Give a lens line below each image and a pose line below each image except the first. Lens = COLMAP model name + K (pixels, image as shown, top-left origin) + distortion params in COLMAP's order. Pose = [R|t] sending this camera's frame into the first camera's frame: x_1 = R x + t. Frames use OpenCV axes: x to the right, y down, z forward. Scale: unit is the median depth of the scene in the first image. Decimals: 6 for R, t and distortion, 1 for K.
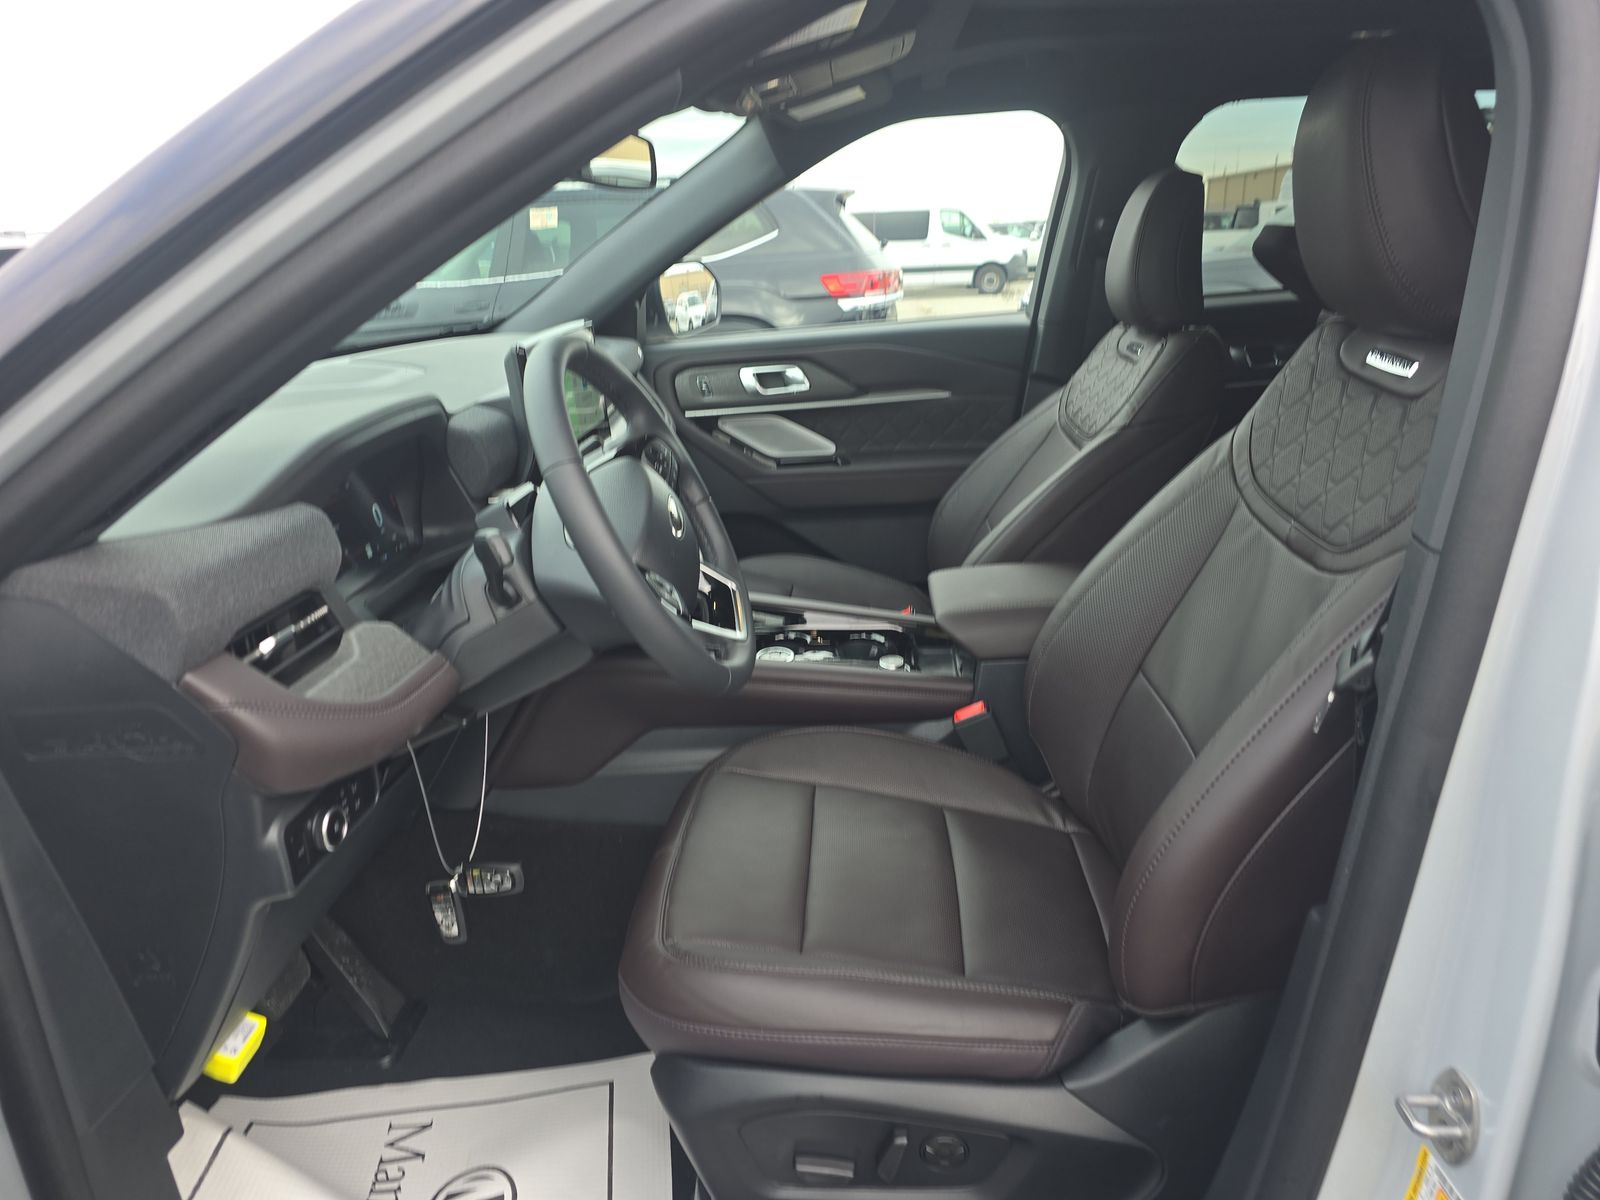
lens RADIAL K [[1117.5, 0, 796.0], [0, 1117.5, 608.0], [0, 0, 1]] dist [0.103451, -0.158431]
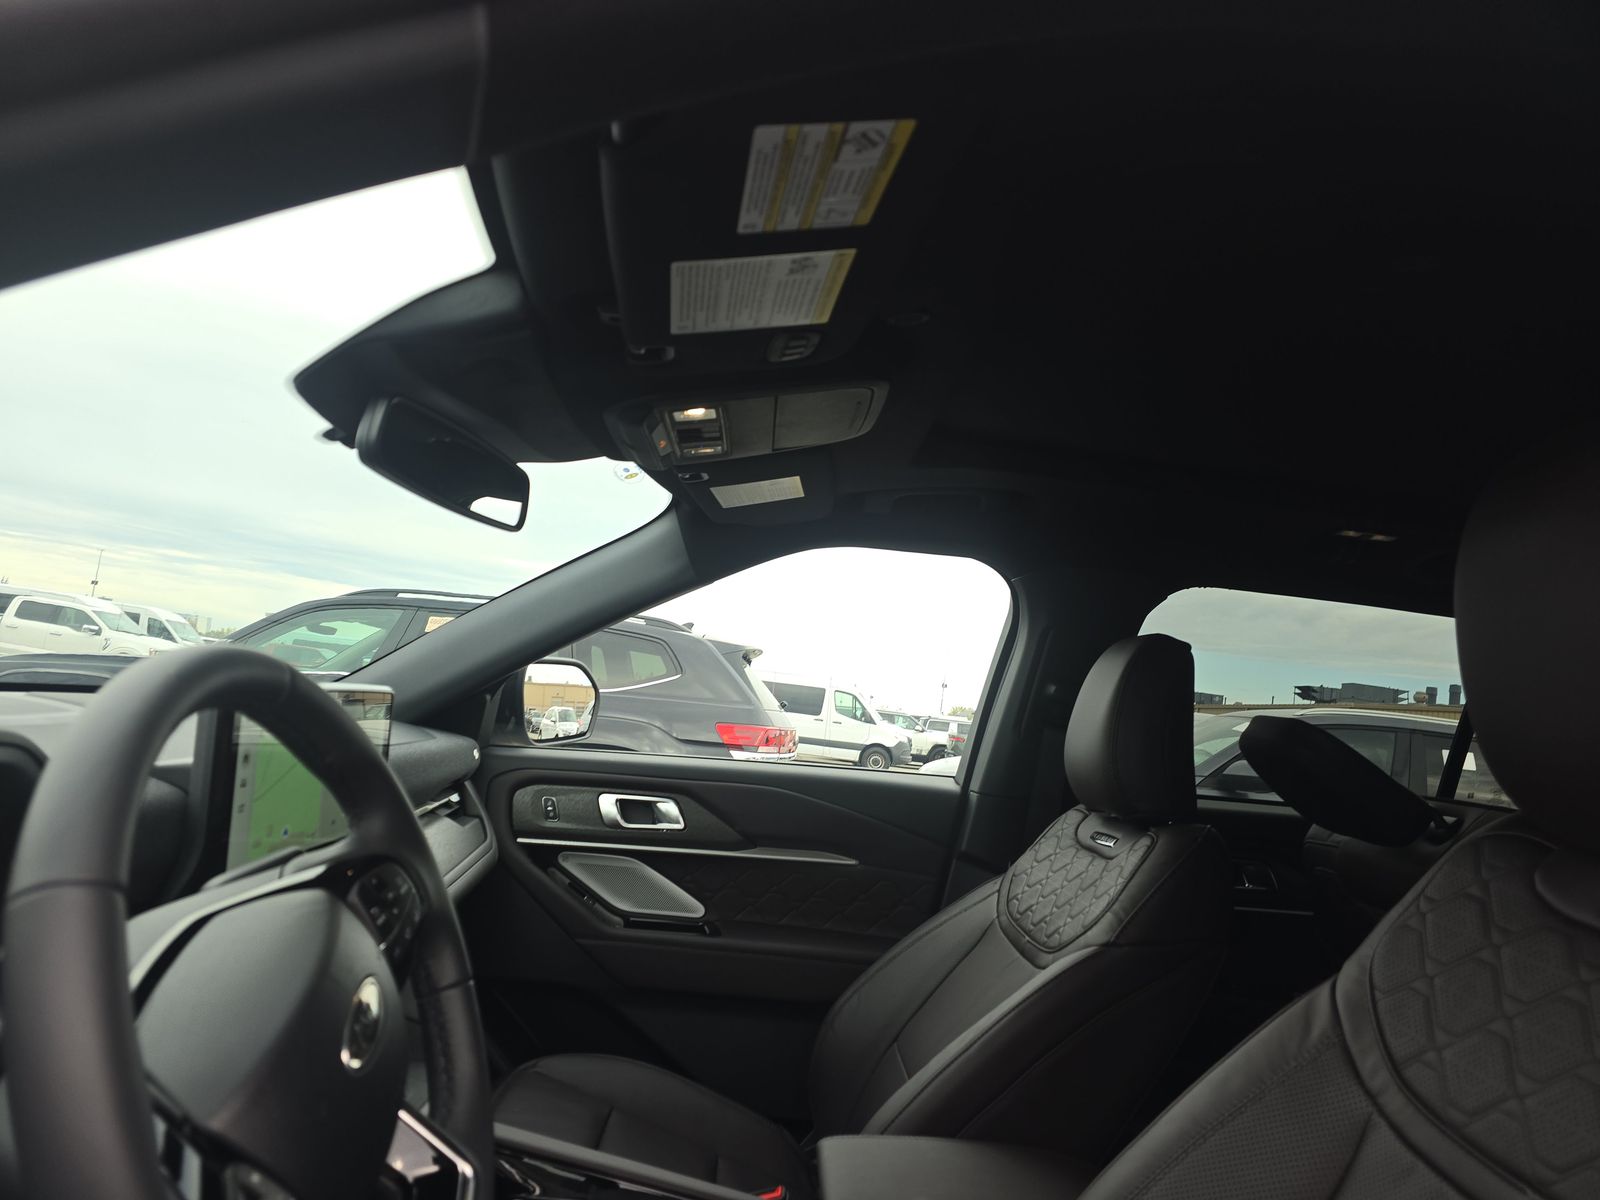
lens RADIAL K [[1117.5, 0, 796.0], [0, 1117.5, 608.0], [0, 0, 1]] dist [0.103451, -0.158431]
pose [[0.984109, 0.161510, 0.073786, 0.006766], [-0.119827, 0.910713, -0.395277, -0.035672], [-0.131039, 0.380154, 0.915594, 0.214414]]
